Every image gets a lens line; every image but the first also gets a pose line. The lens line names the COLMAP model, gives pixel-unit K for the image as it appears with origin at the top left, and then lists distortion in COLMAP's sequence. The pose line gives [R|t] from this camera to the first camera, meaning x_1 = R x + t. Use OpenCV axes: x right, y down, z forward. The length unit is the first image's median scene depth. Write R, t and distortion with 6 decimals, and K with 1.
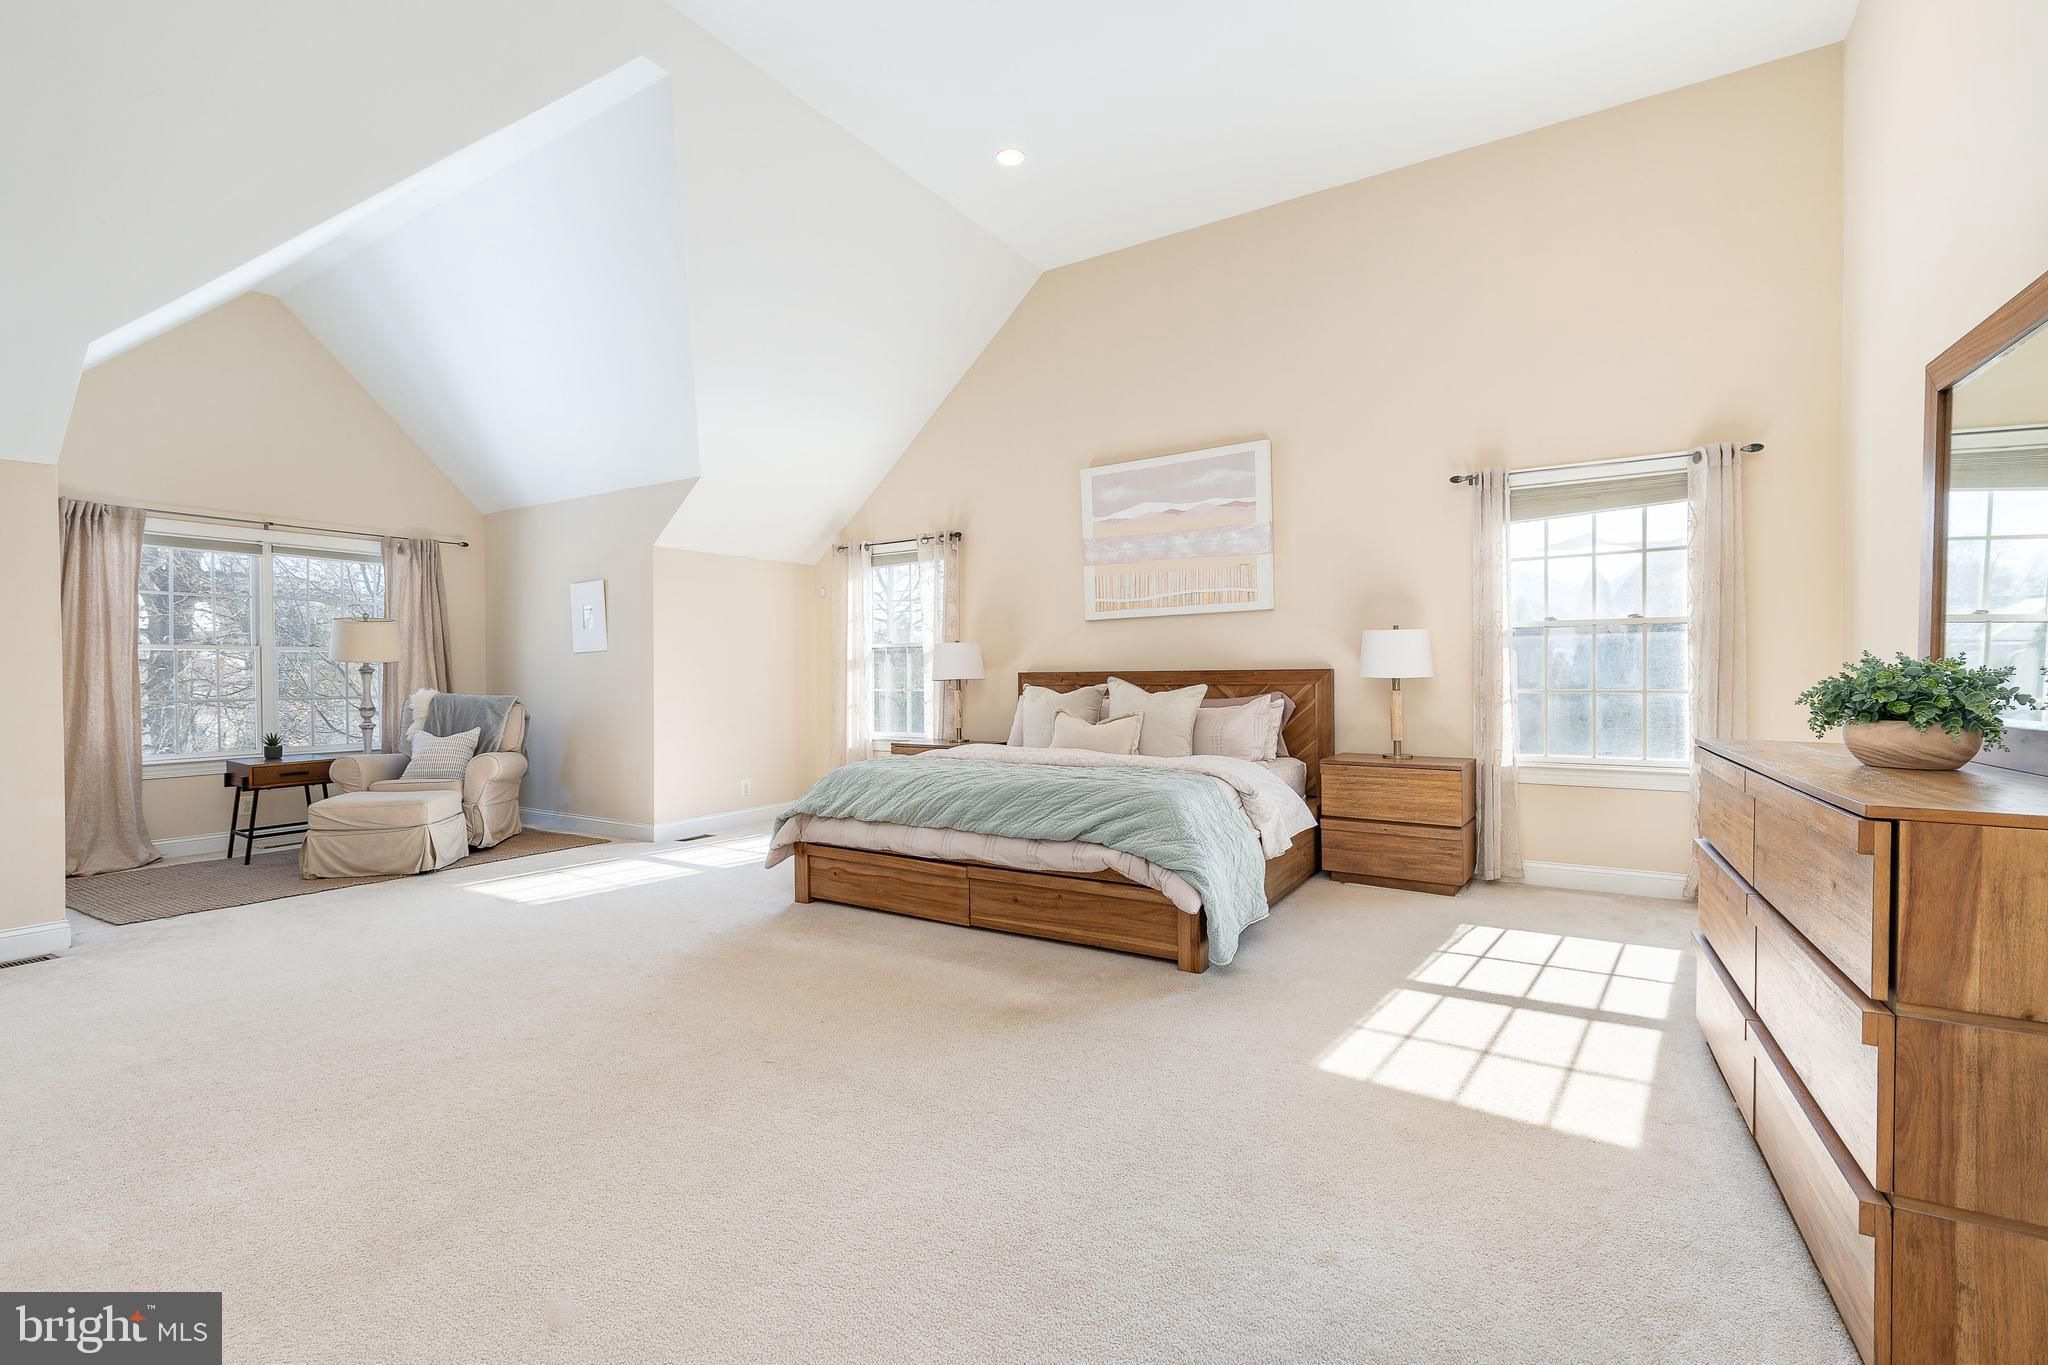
lens RADIAL K [[915.5, 0, 1014.9], [0, 915.5, 681.7], [0, 0, 1]] dist [0.003706, 0.000245]
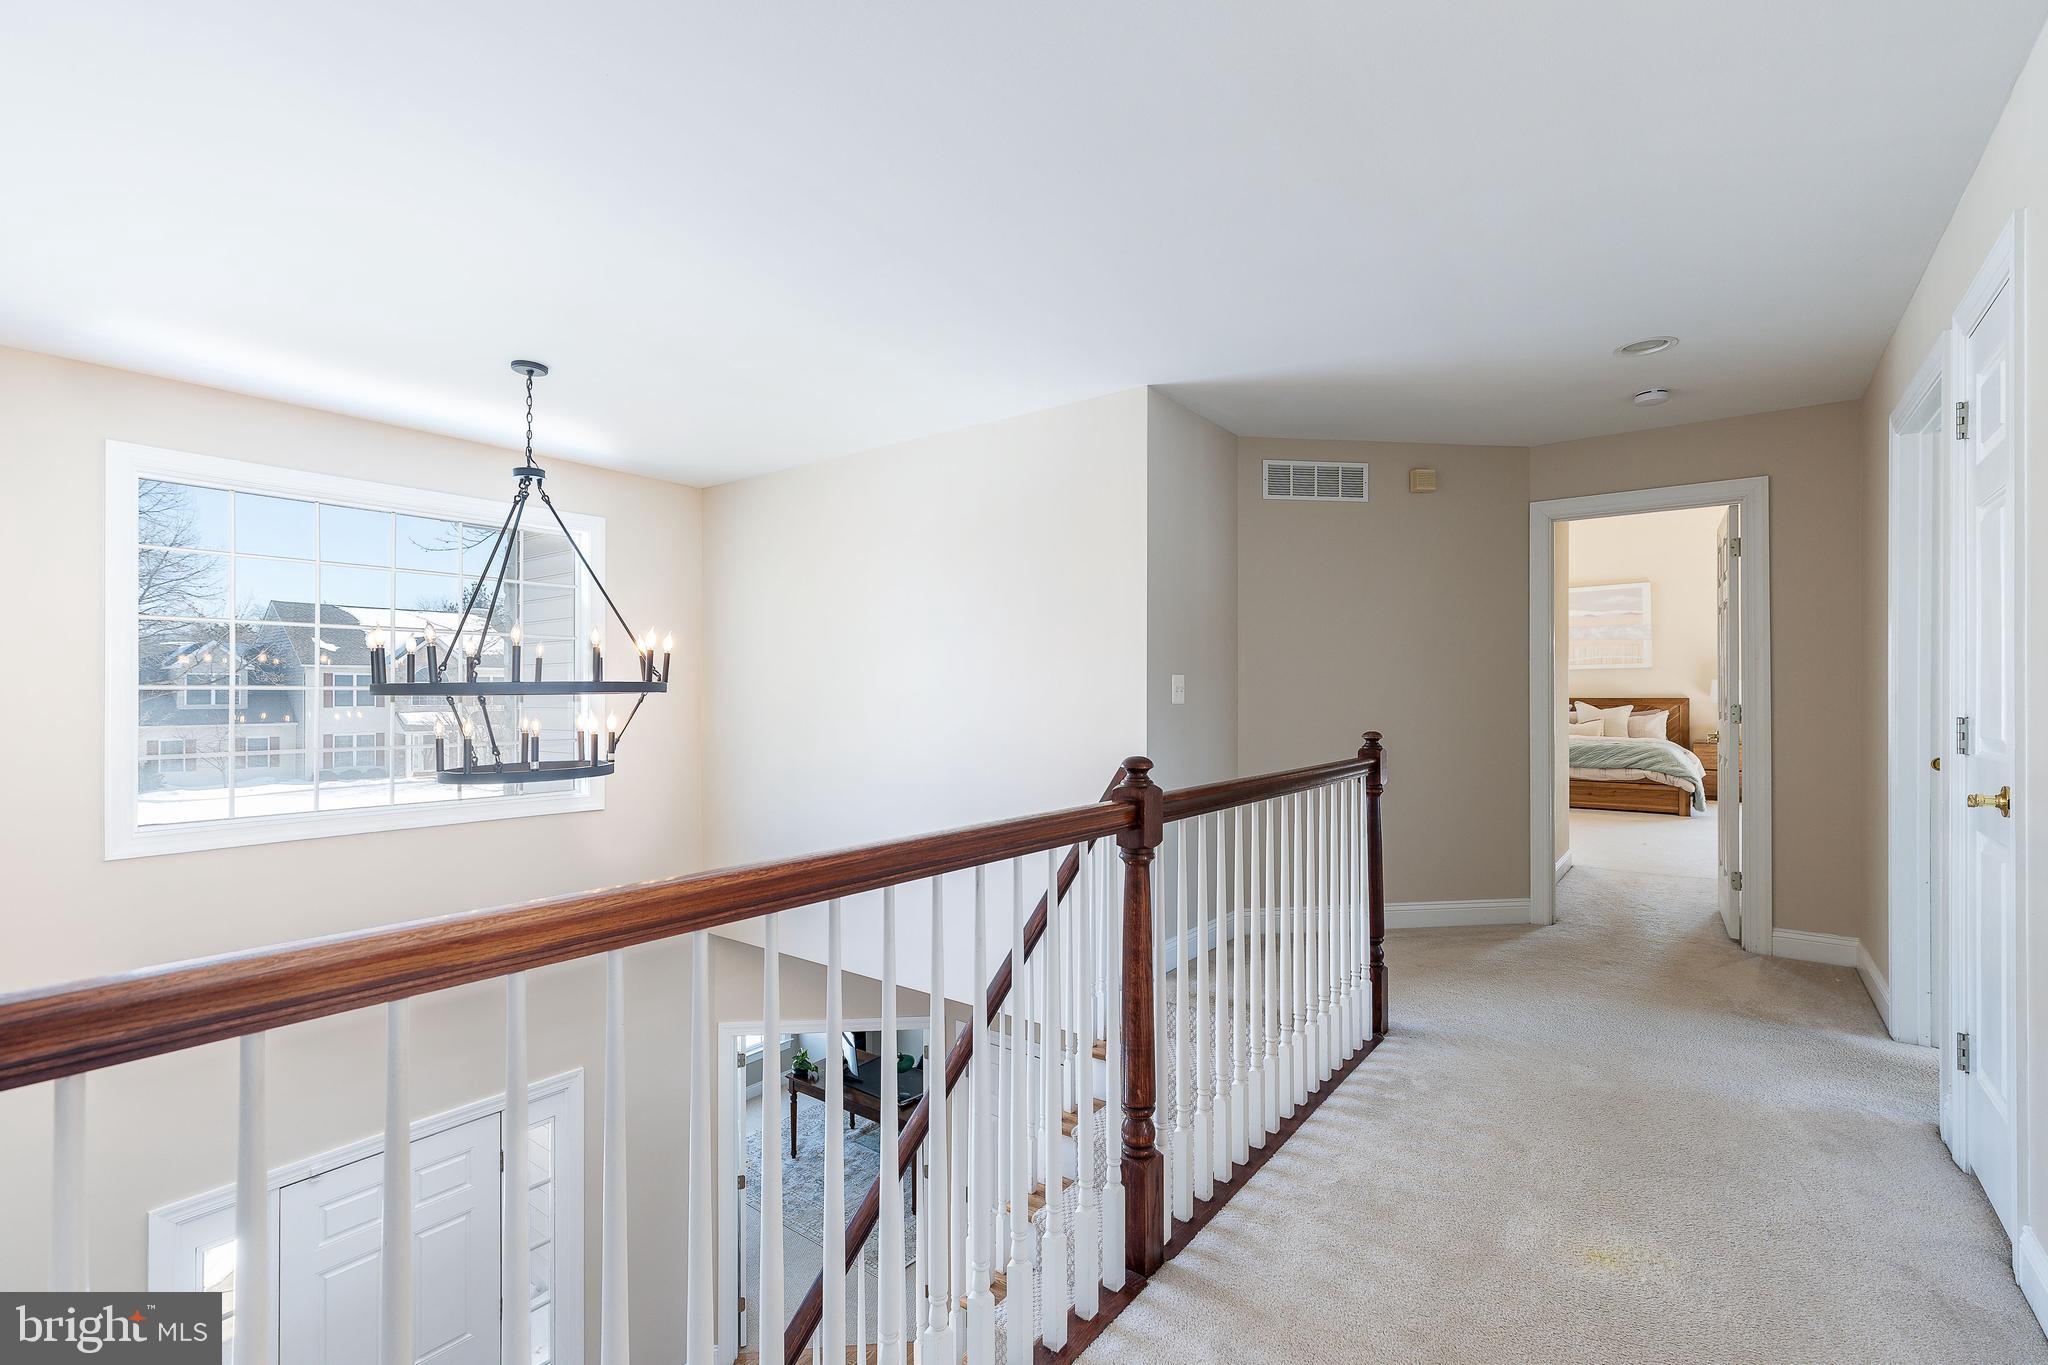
lens RADIAL K [[915.5, 0, 1014.9], [0, 915.5, 681.7], [0, 0, 1]] dist [0.003706, 0.000245]
pose [[0.996528, 0.002998, -0.083207, -1.030323], [-0.004343, 0.999863, -0.015983, -0.010488], [0.083148, 0.016289, 0.996404, -1.214718]]
